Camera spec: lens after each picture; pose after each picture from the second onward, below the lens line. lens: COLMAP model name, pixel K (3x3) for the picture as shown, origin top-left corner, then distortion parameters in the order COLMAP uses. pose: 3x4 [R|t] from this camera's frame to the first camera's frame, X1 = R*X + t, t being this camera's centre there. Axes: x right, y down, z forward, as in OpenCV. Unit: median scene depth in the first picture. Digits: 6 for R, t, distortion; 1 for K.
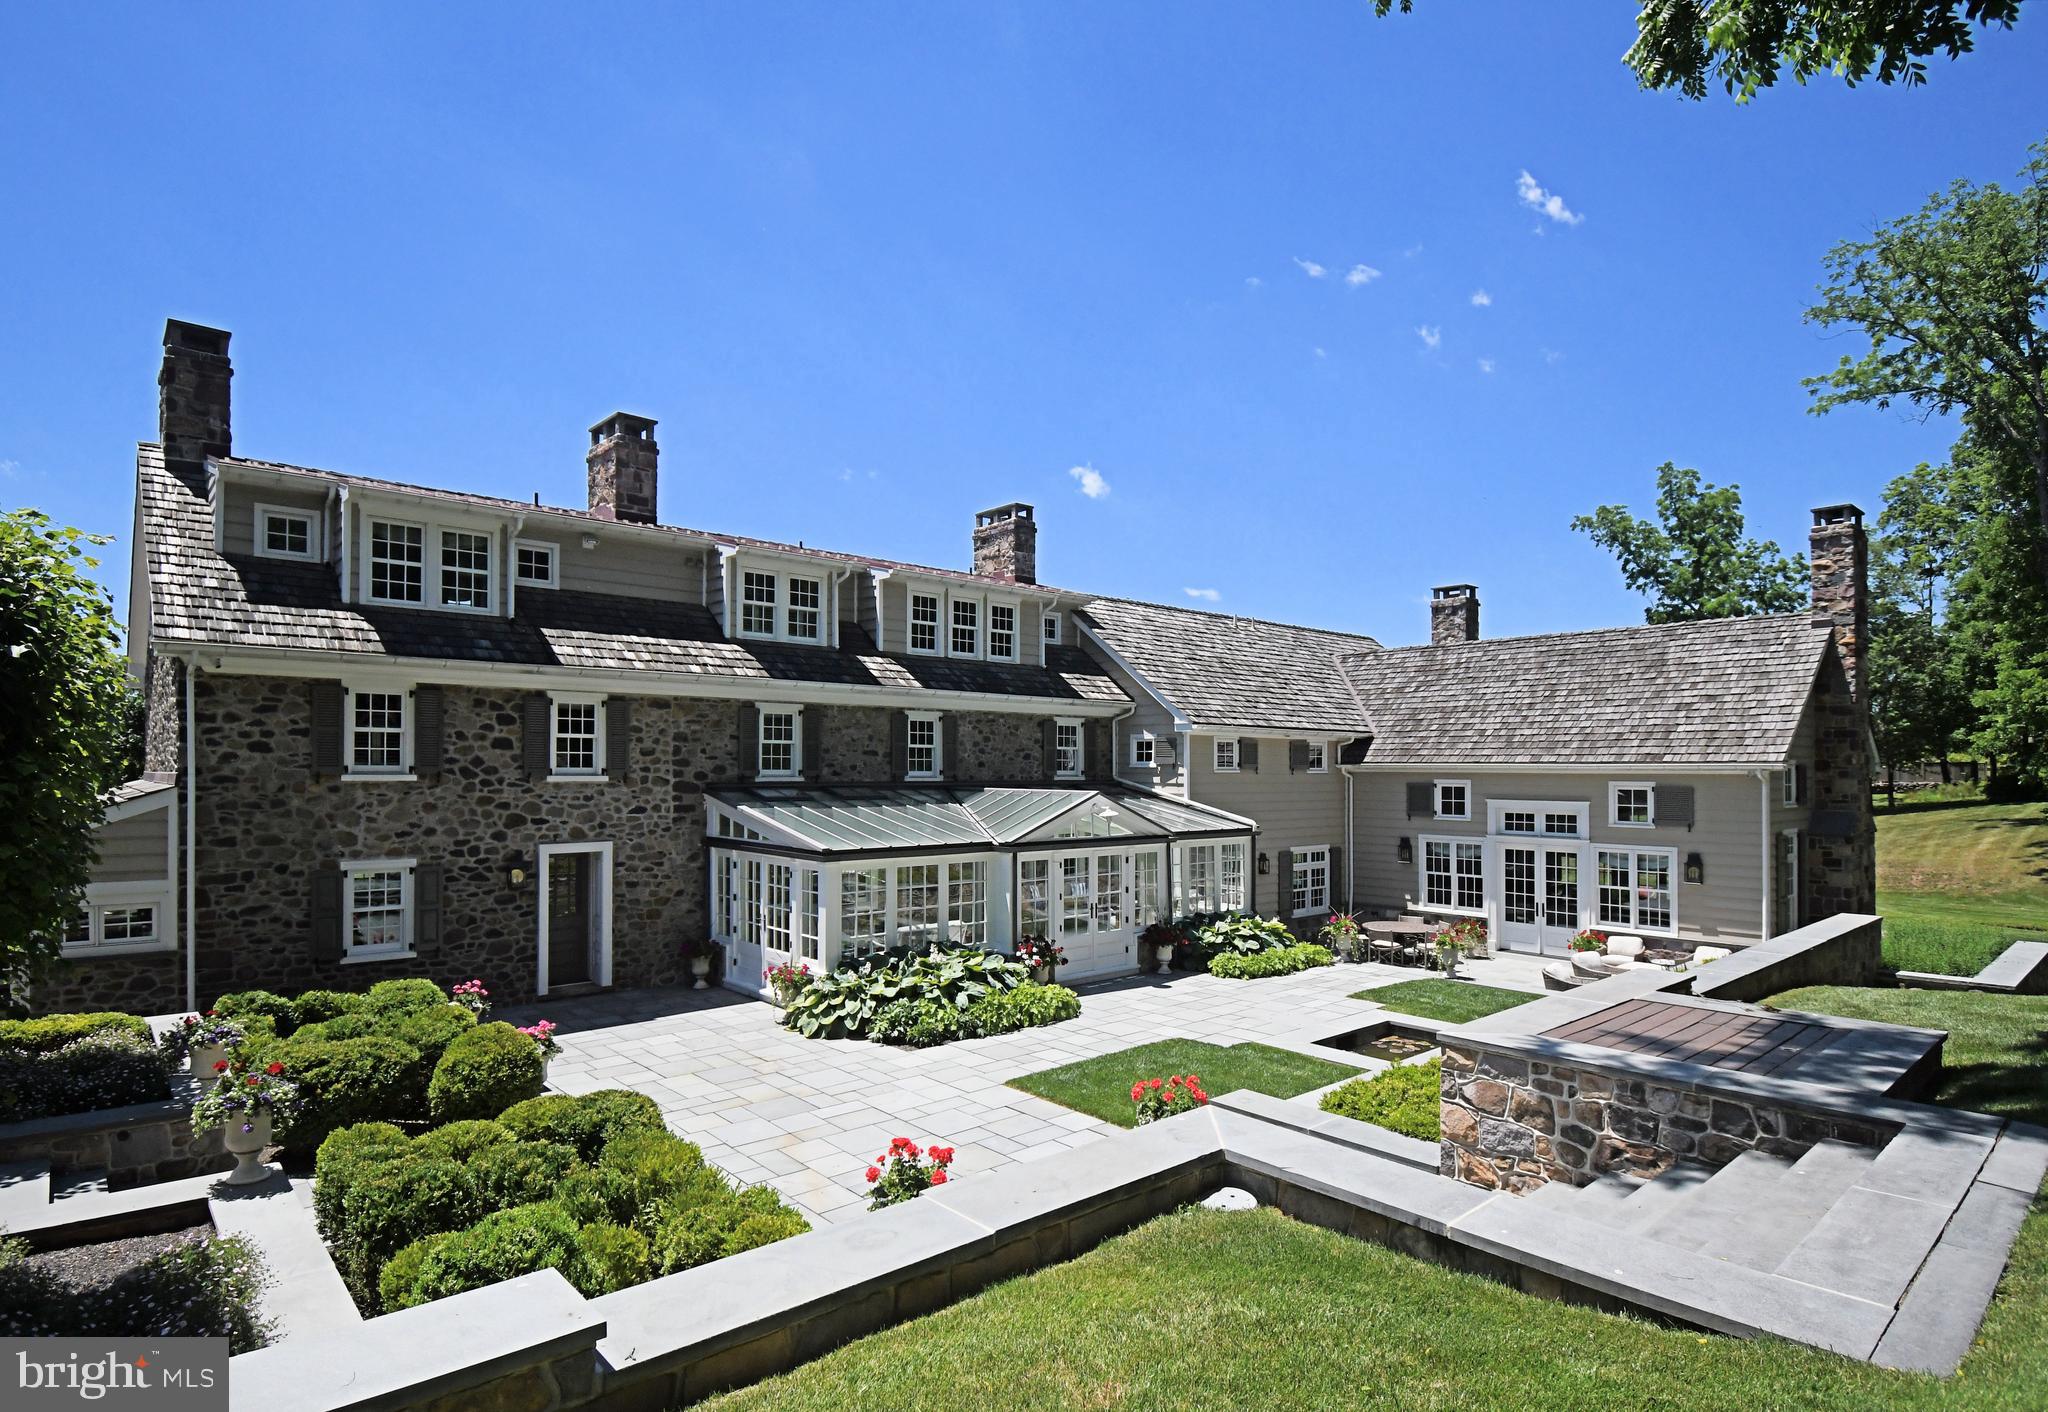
lens RADIAL K [[1047.3, 0, 993.1], [0, 1047.3, 763.8], [0, 0, 1]] dist [-0.012277, -0.001206]
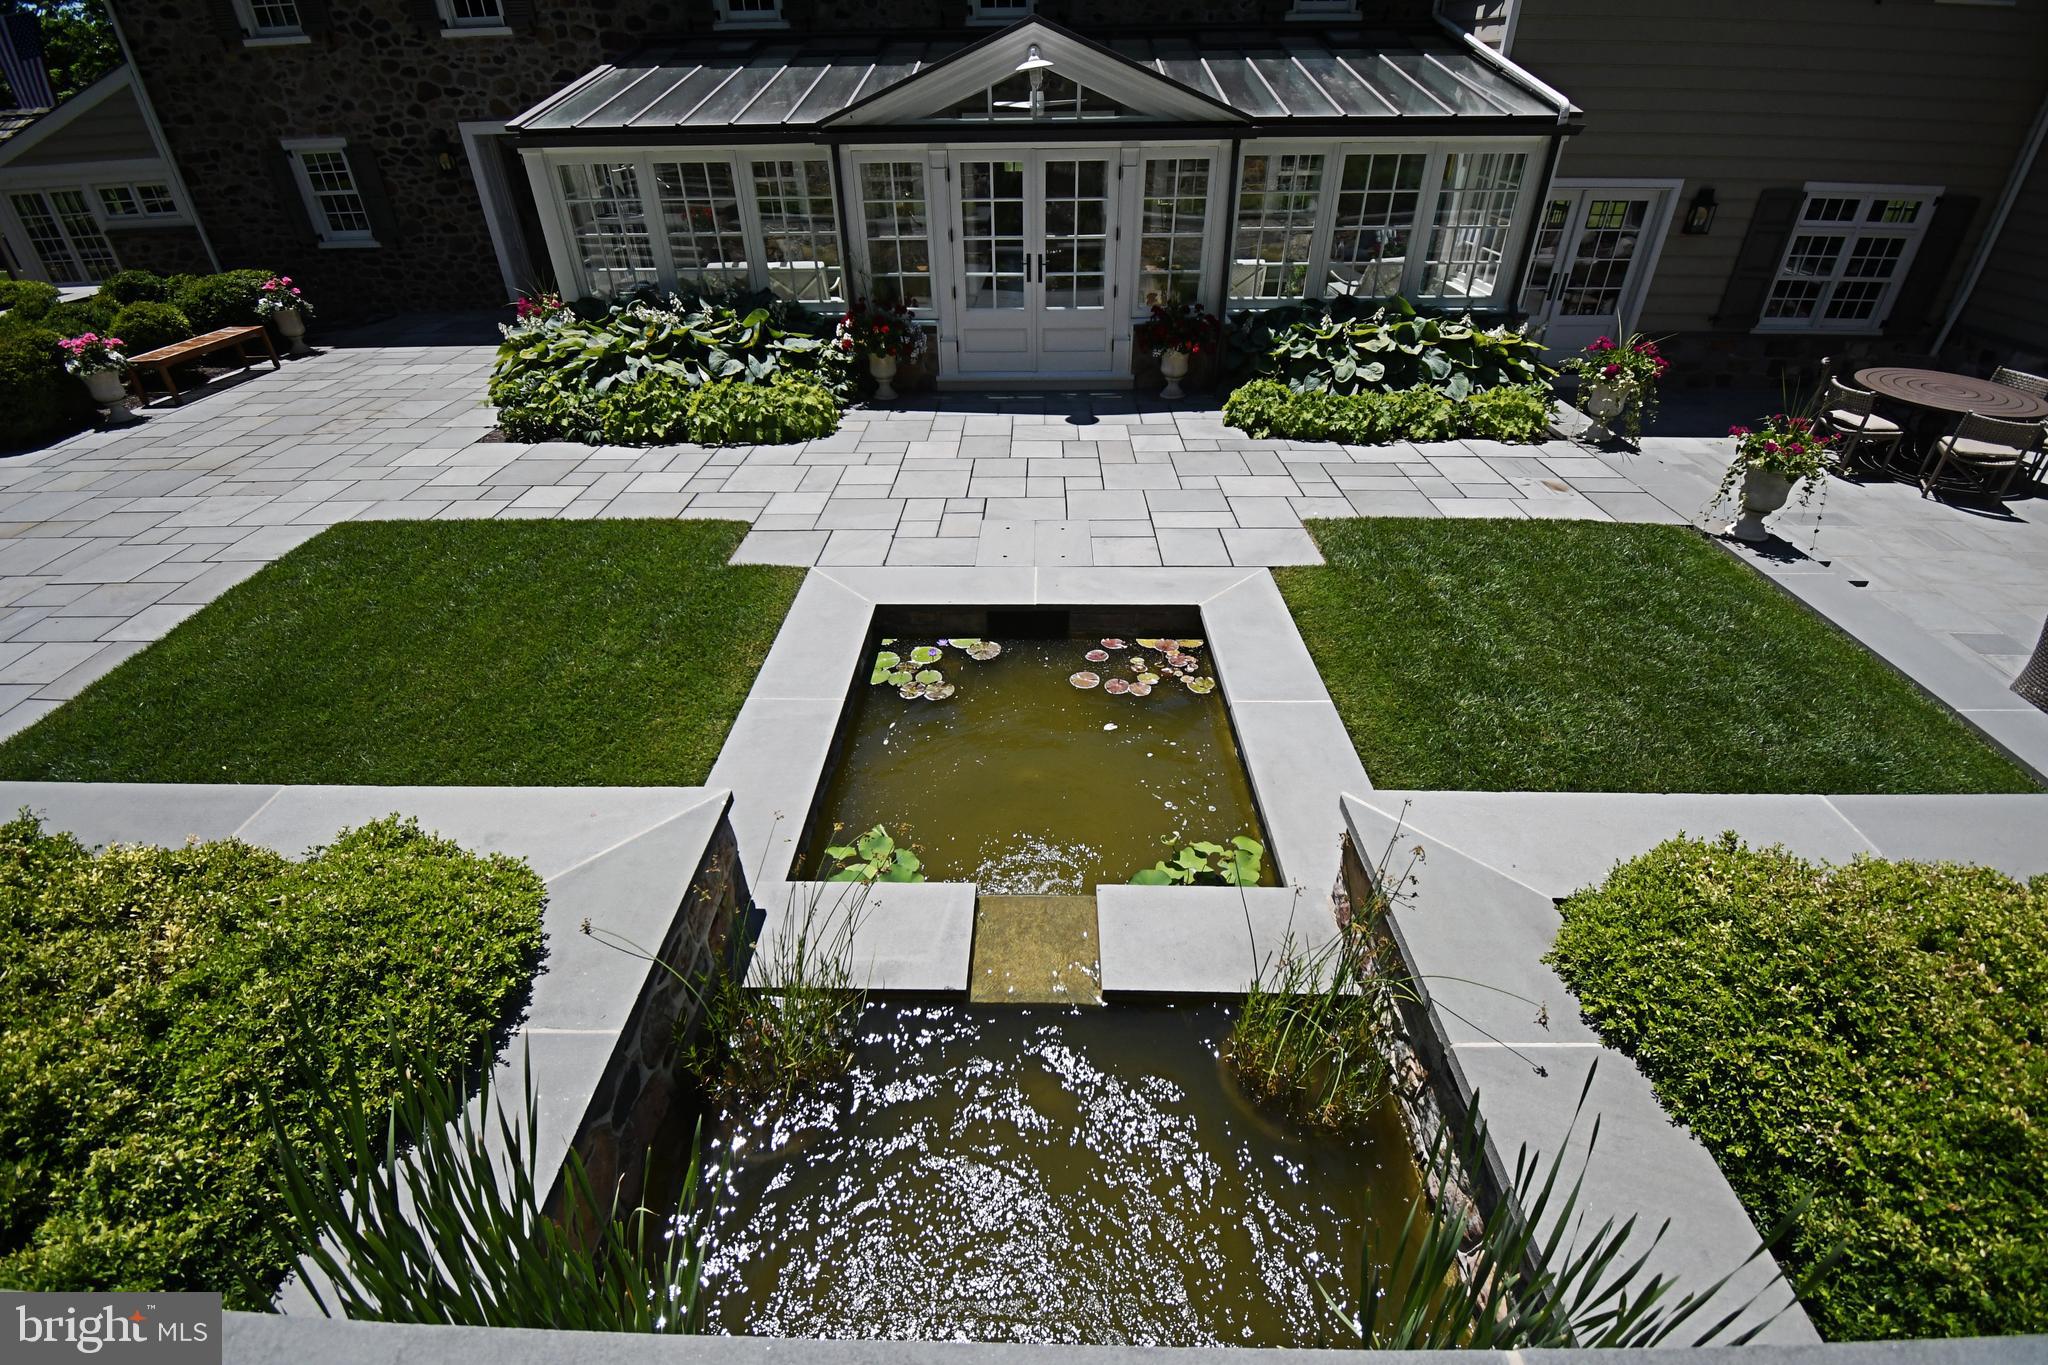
lens RADIAL K [[880.0, 0, 1024.1], [0, 880.0, 667.8], [0, 0, 1]] dist [-0.010645, -0.006931]
pose [[0.745806, 0.361792, -0.559357, 0.446316], [0.019583, 0.827400, 0.561272, 0.049304], [0.665875, -0.429554, 0.609995, 0.593226]]
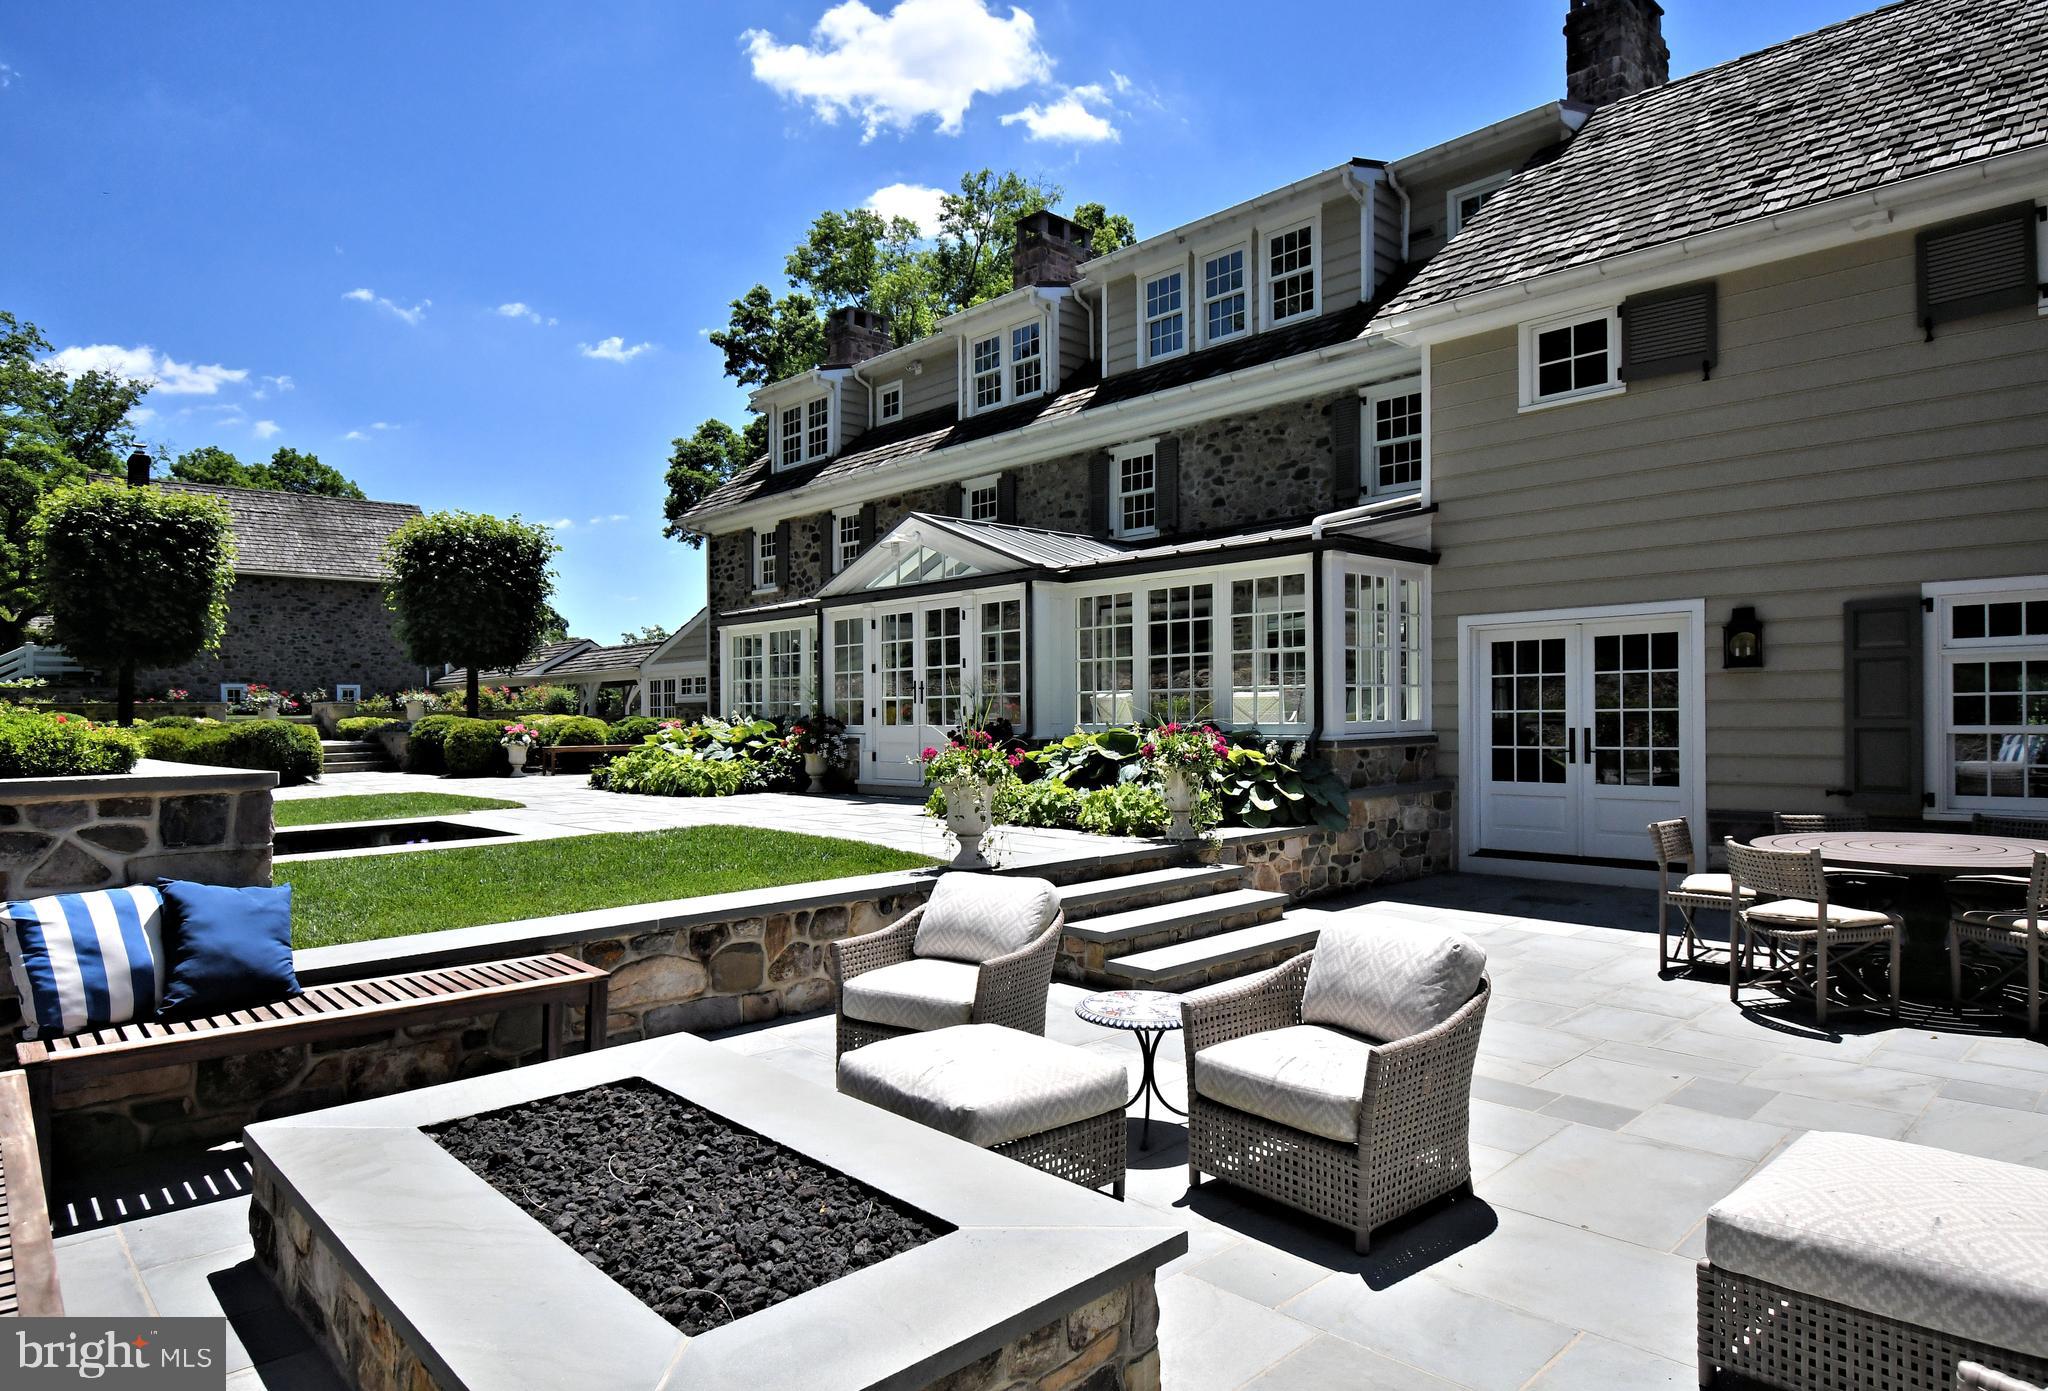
lens RADIAL K [[1172.4, 0, 1023.5], [0, 1172.4, 703.4], [0, 0, 1]] dist [0.005307, -0.000130]
pose [[0.060473, -0.012640, -0.998090, 0.840886], [0.020679, 0.999721, -0.011408, 0.156174], [0.997956, -0.019950, 0.060718, 1.012269]]
